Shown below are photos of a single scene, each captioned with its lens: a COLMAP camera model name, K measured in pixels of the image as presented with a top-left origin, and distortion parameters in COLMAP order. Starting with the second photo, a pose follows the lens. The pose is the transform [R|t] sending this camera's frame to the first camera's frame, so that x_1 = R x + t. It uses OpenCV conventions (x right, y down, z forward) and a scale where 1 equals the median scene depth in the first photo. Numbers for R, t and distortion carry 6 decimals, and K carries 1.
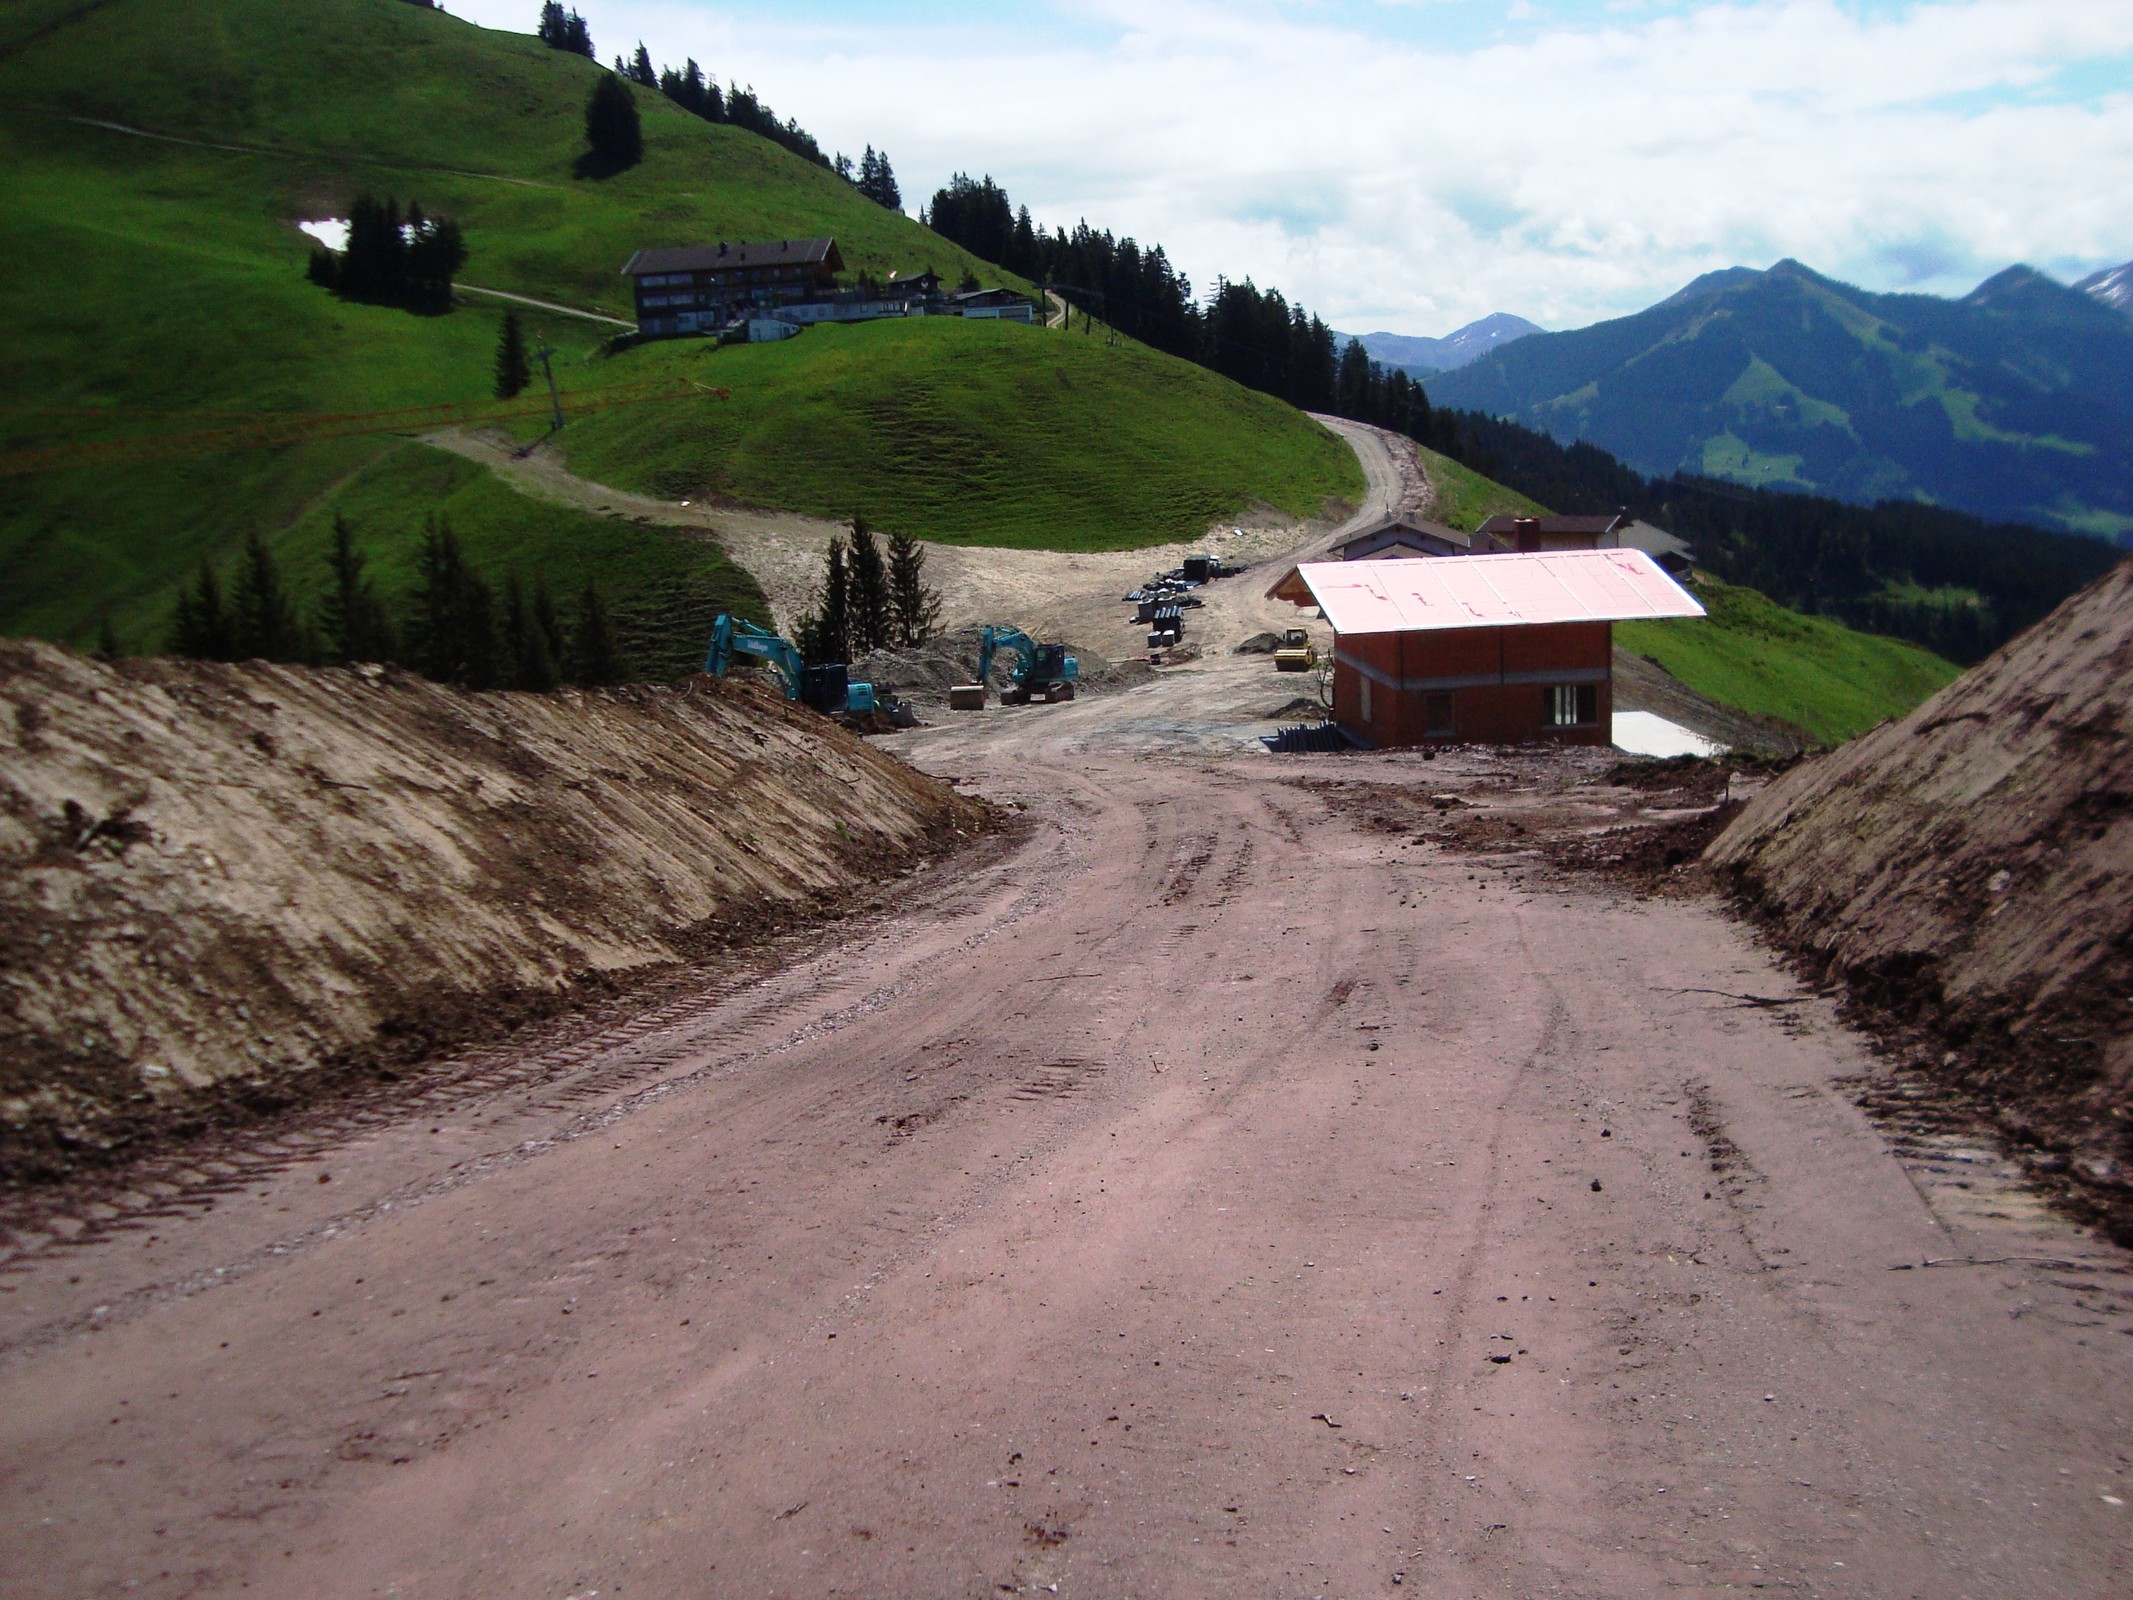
lens RADIAL K [[1996.5, 0, 1059.2], [0, 1996.5, 807.8], [0, 0, 1]] dist [-0.225012, 0.215672]
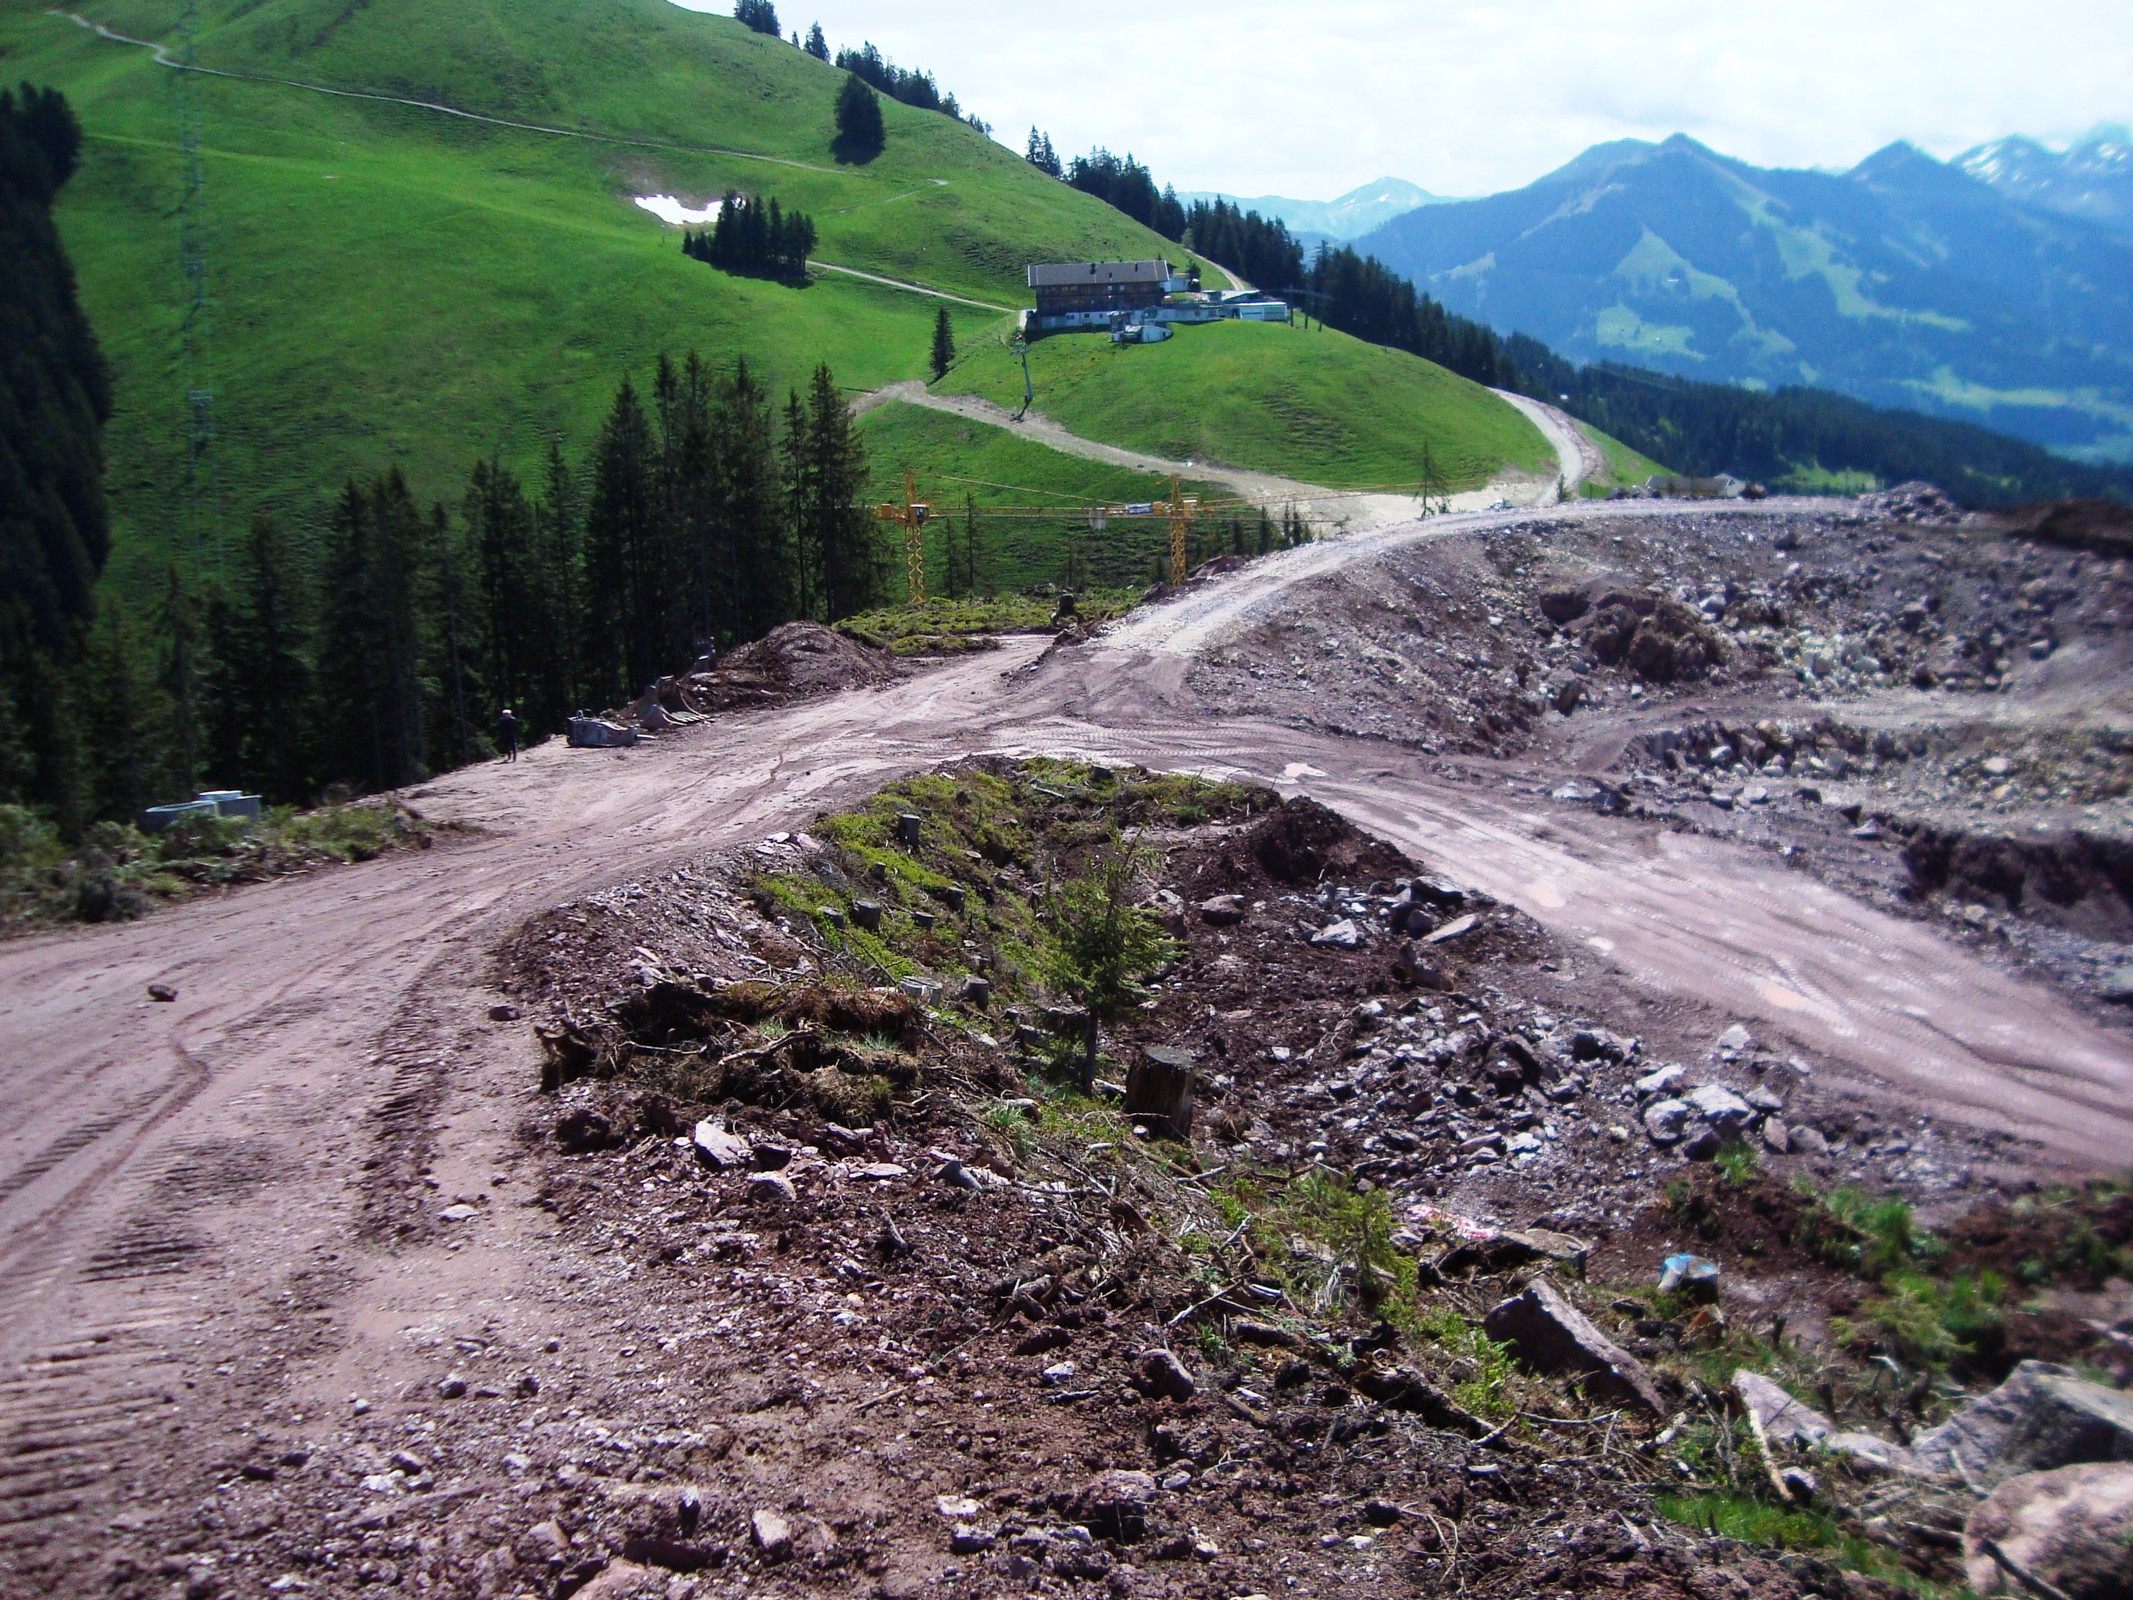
lens RADIAL K [[1996.5, 0, 1059.2], [0, 1996.5, 807.8], [0, 0, 1]] dist [-0.225012, 0.215672]
pose [[0.998172, -0.007558, 0.059970, -0.144816], [0.003367, 0.997564, 0.069679, 0.006618], [-0.060350, -0.069350, 0.995765, -0.243620]]
